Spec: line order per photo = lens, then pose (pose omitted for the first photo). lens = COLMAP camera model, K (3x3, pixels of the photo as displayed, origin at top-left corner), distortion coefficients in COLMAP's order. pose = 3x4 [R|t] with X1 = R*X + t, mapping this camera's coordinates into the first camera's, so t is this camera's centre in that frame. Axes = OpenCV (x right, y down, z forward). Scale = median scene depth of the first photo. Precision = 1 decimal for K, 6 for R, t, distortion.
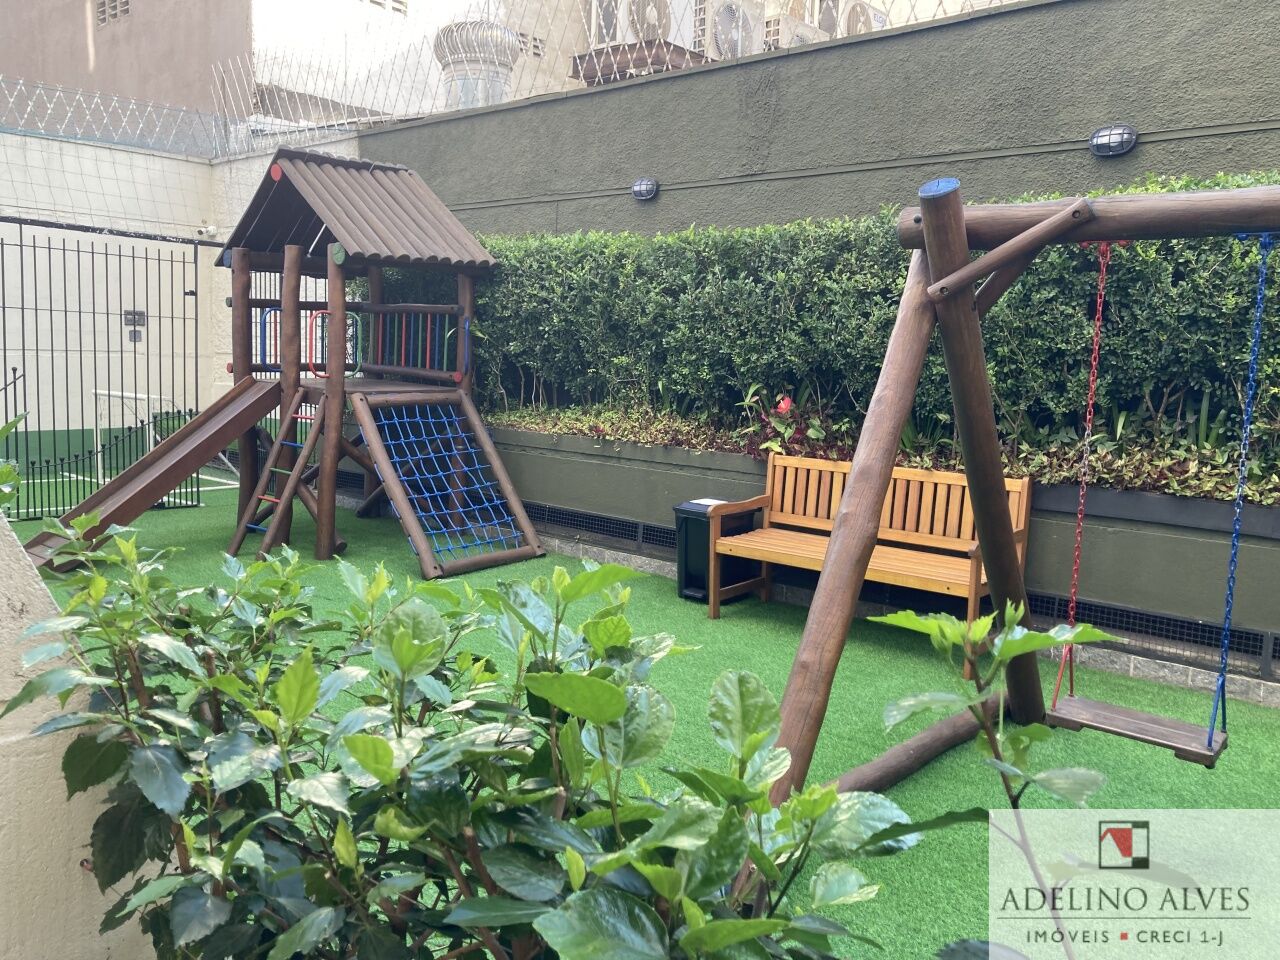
lens RADIAL K [[1064.5, 0, 637.6], [0, 1064.5, 481.2], [0, 0, 1]] dist [0.022459, -0.006240]
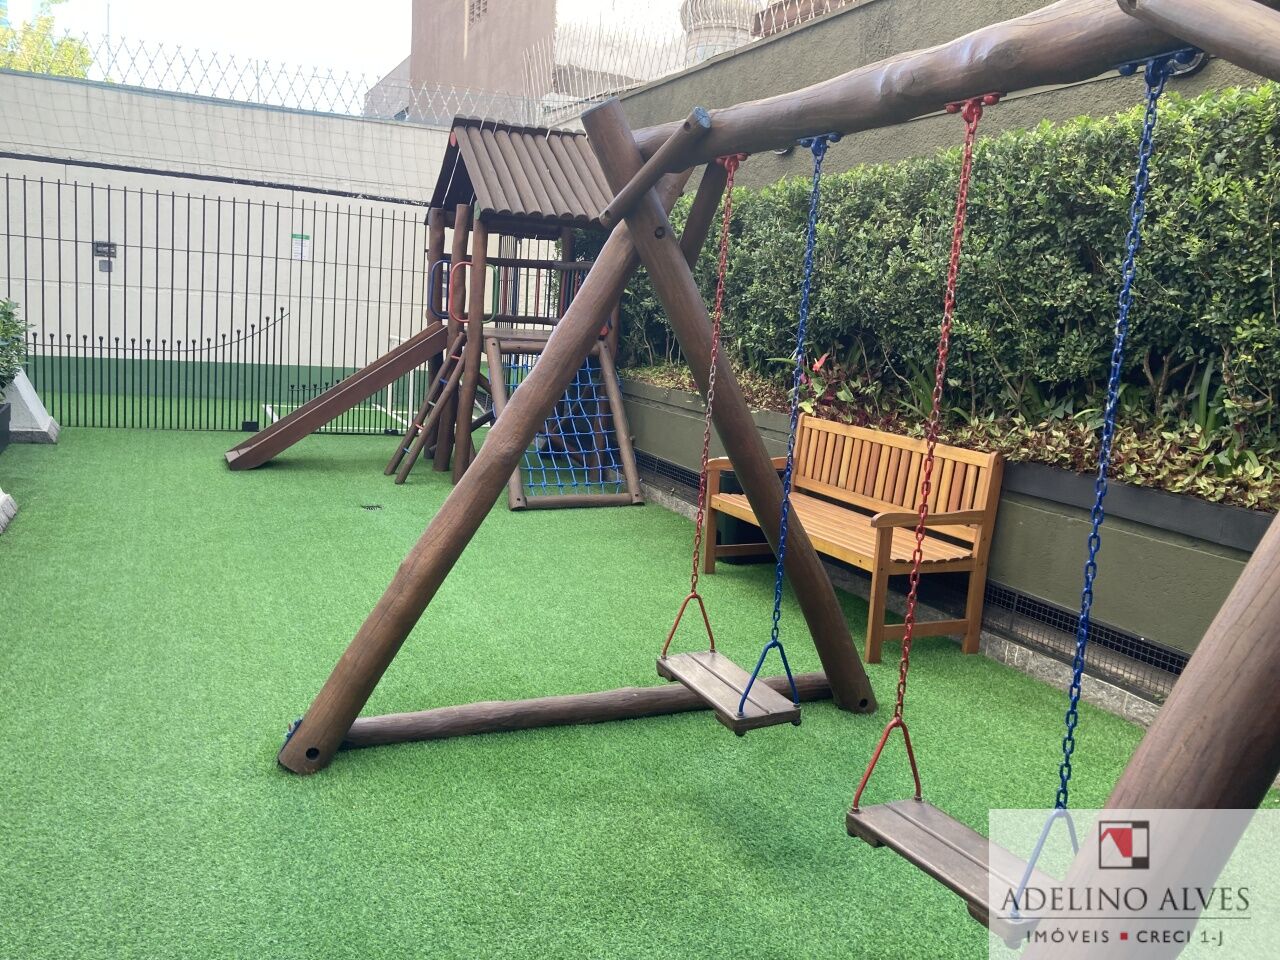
lens RADIAL K [[1064.5, 0, 635.5], [0, 1064.5, 481.8], [0, 0, 1]] dist [0.022459, -0.006240]
pose [[0.903460, 0.100437, -0.416741, 0.370605], [-0.094440, 0.994914, 0.035041, 0.014128], [0.418140, 0.007699, 0.908350, 0.066641]]
